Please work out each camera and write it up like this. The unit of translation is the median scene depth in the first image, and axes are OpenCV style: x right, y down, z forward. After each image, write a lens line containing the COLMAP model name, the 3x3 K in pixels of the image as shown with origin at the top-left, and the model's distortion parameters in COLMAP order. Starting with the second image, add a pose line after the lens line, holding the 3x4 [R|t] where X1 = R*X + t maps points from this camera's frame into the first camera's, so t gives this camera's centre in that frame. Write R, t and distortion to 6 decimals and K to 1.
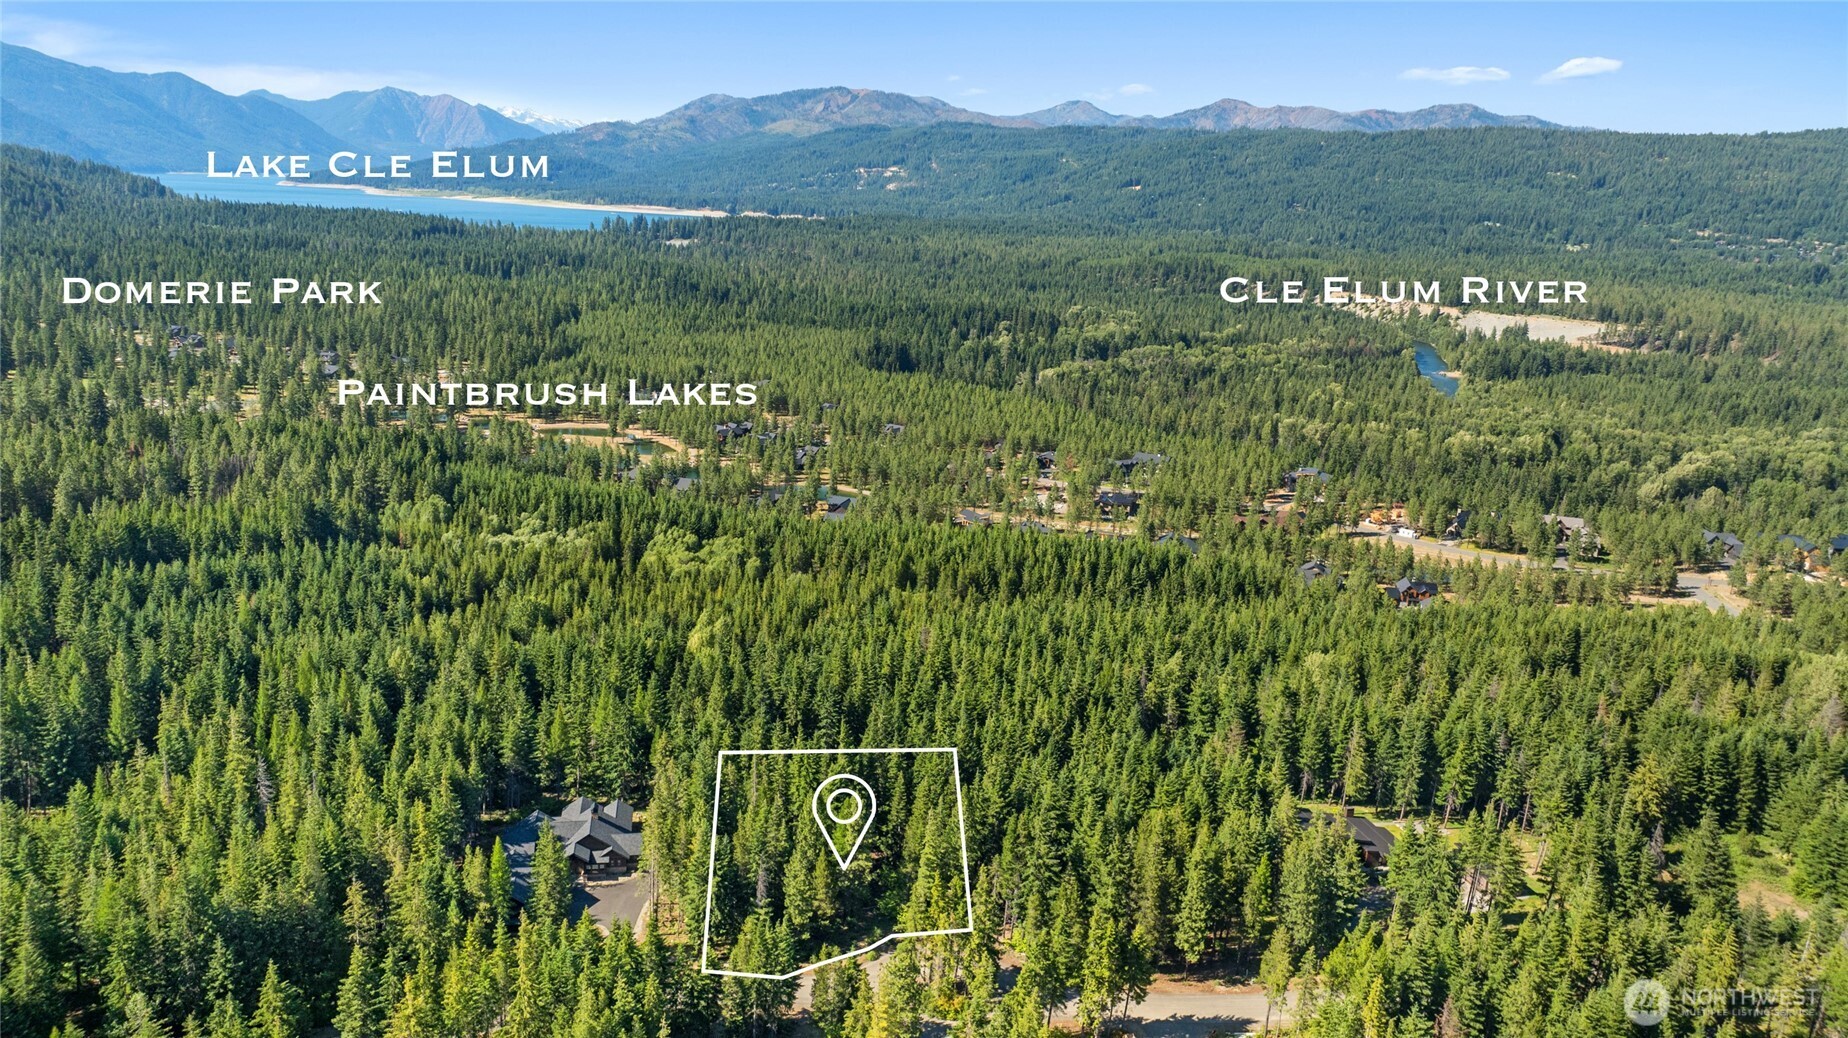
lens RADIAL K [[1316.5, 0, 923.3], [0, 1316.5, 520.3], [0, 0, 1]] dist [-0.009274, 0.008995]
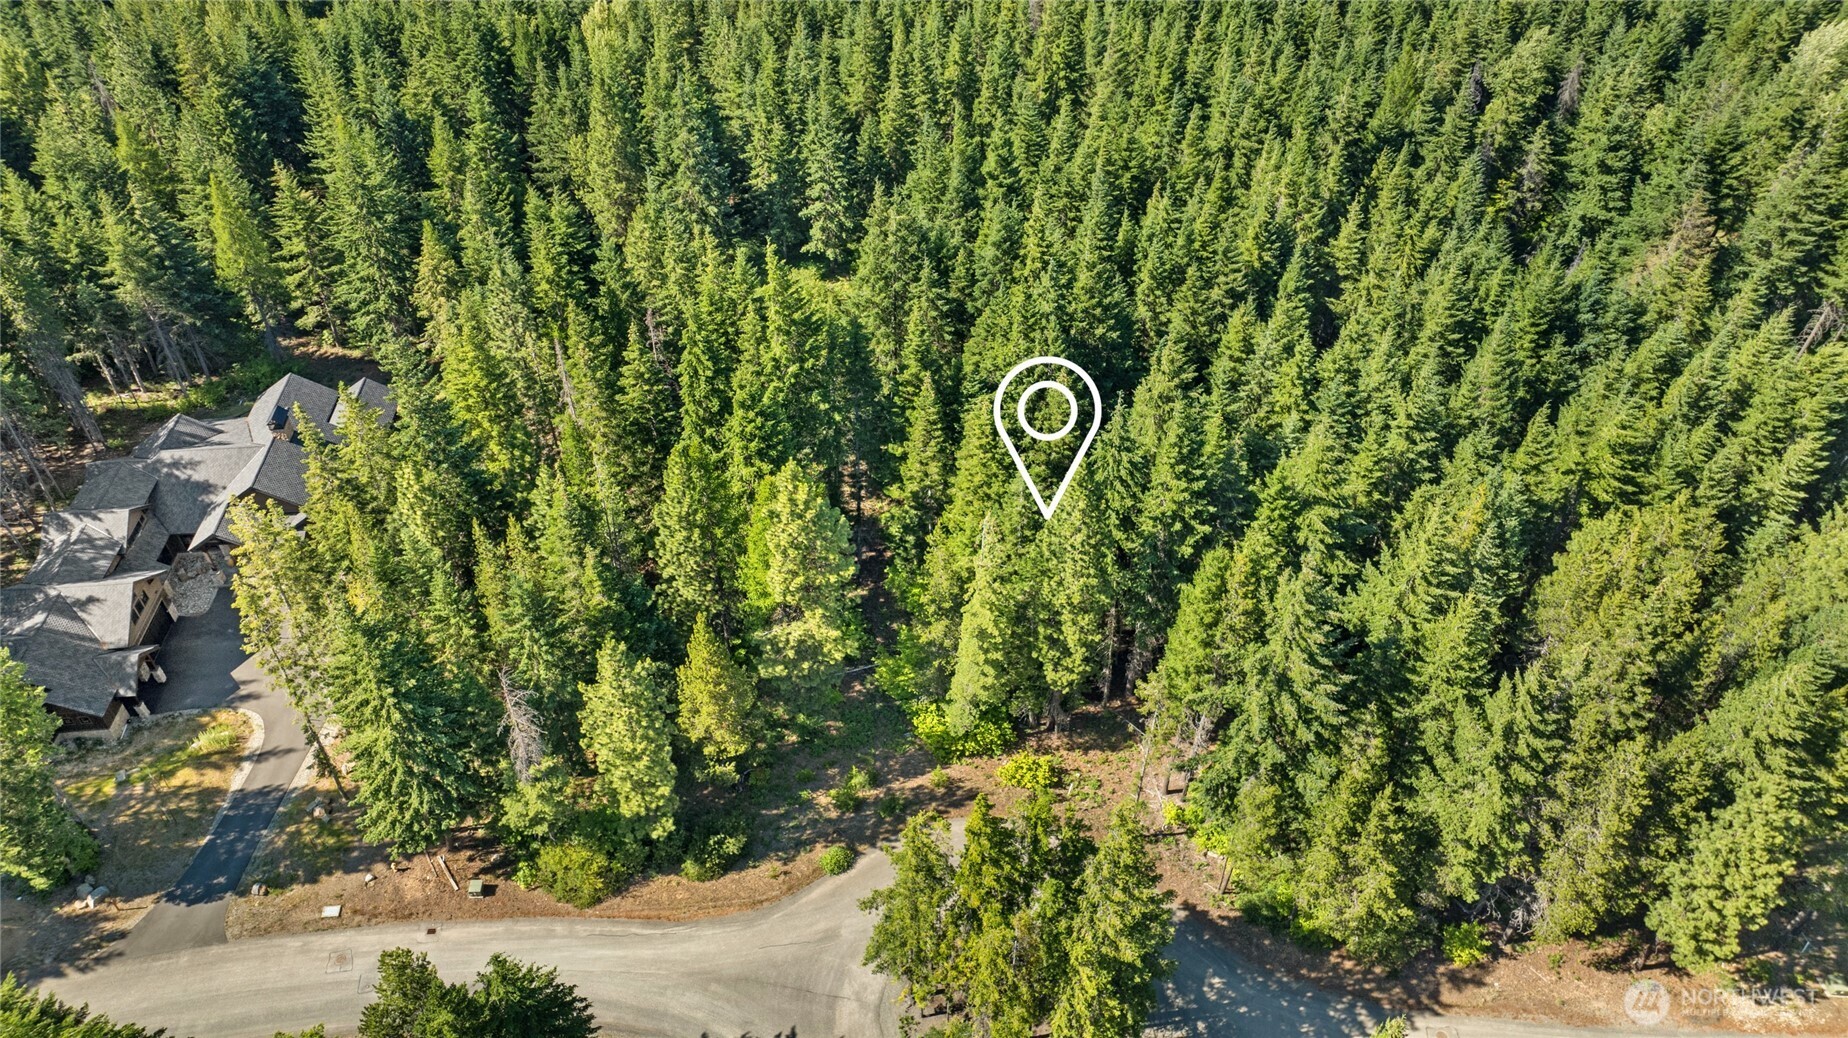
lens RADIAL K [[1316.5, 0, 928.0], [0, 1316.5, 526.3], [0, 0, 1]] dist [-0.009274, 0.008995]
pose [[0.994523, 0.030659, -0.099919, 0.019765], [0.018536, 0.889115, 0.457308, 0.040492], [0.102860, -0.456655, 0.883677, 0.512514]]
